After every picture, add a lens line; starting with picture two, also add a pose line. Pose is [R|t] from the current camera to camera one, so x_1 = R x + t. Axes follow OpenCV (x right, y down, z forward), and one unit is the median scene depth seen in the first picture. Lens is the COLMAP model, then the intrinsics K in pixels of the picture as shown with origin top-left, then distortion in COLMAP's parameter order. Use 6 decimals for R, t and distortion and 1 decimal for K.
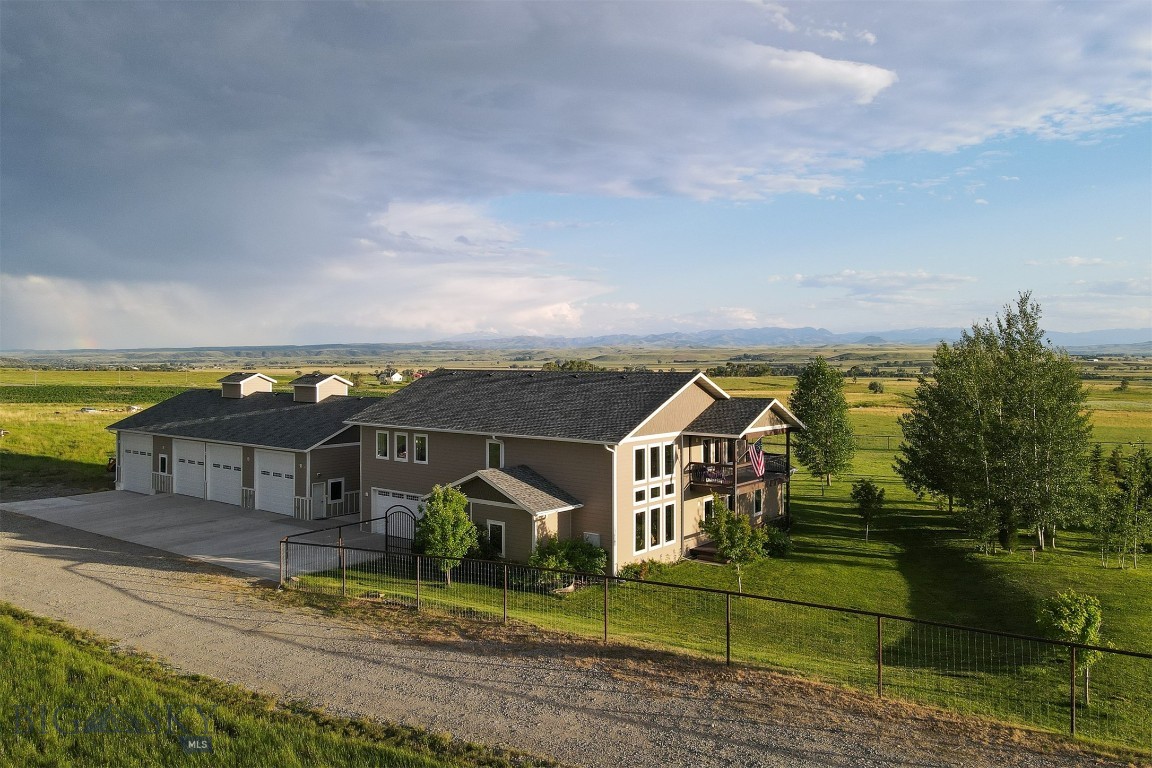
lens RADIAL K [[842.7, 0, 590.6], [0, 842.7, 422.2], [0, 0, 1]] dist [0.024403, -0.000843]
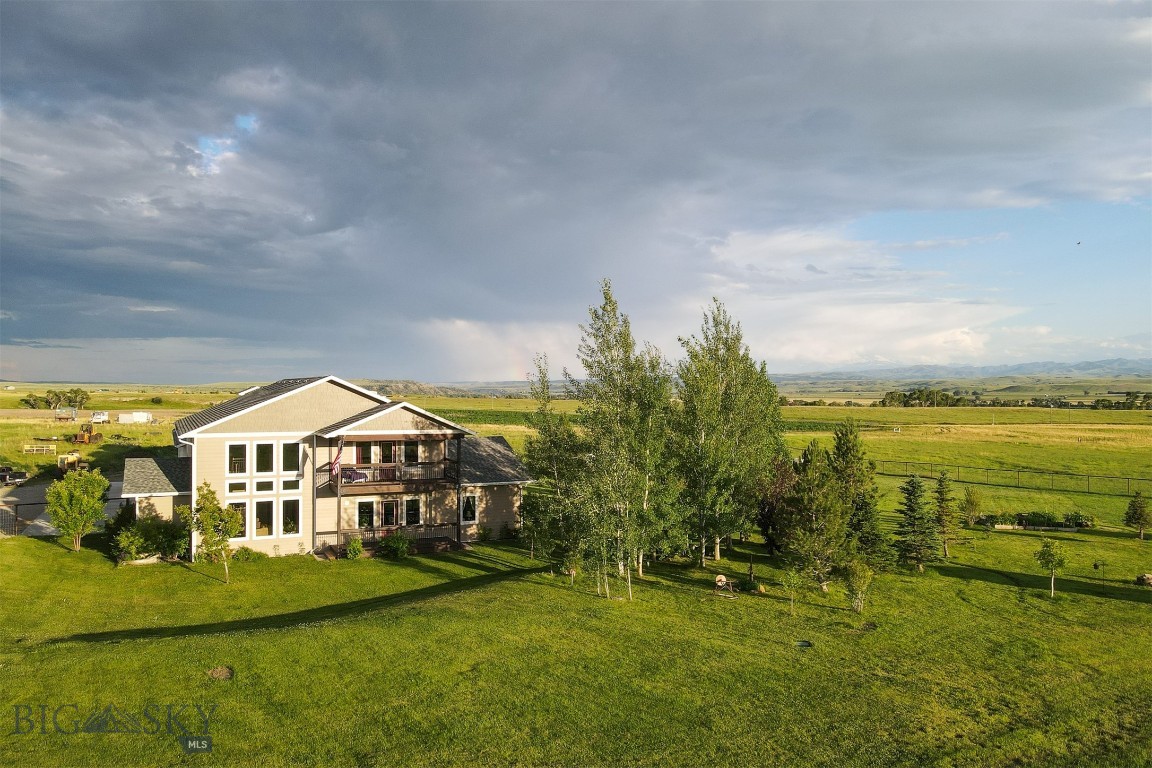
lens RADIAL K [[842.7, 0, 590.6], [0, 842.7, 422.2], [0, 0, 1]] dist [0.024403, -0.000843]
pose [[0.899503, 0.017869, -0.436550, 0.102454], [-0.033733, 0.999021, -0.028614, 0.002014], [0.435611, 0.040464, 0.899225, 0.026413]]
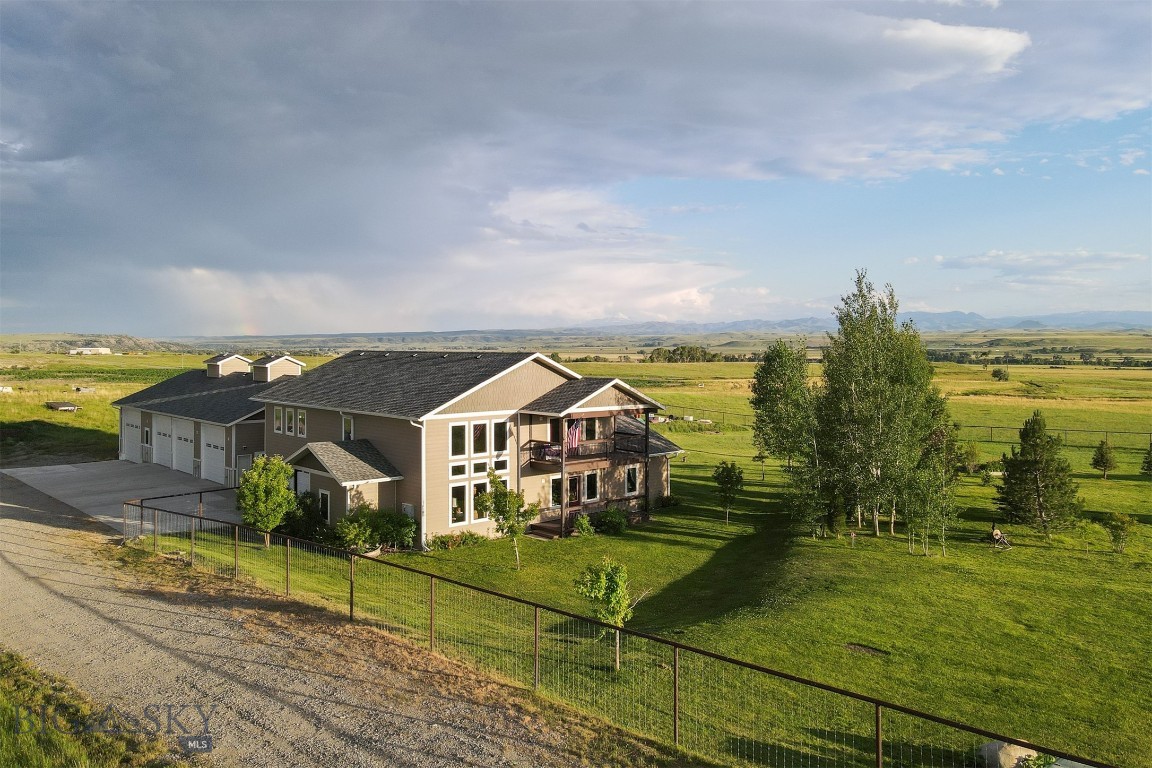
lens RADIAL K [[842.7, 0, 590.6], [0, 842.7, 422.2], [0, 0, 1]] dist [0.024403, -0.000843]
pose [[0.988264, 0.014602, -0.152059, 0.030869], [-0.012096, 0.999776, 0.017391, 0.000606], [0.152279, -0.015348, 0.988218, -0.000723]]
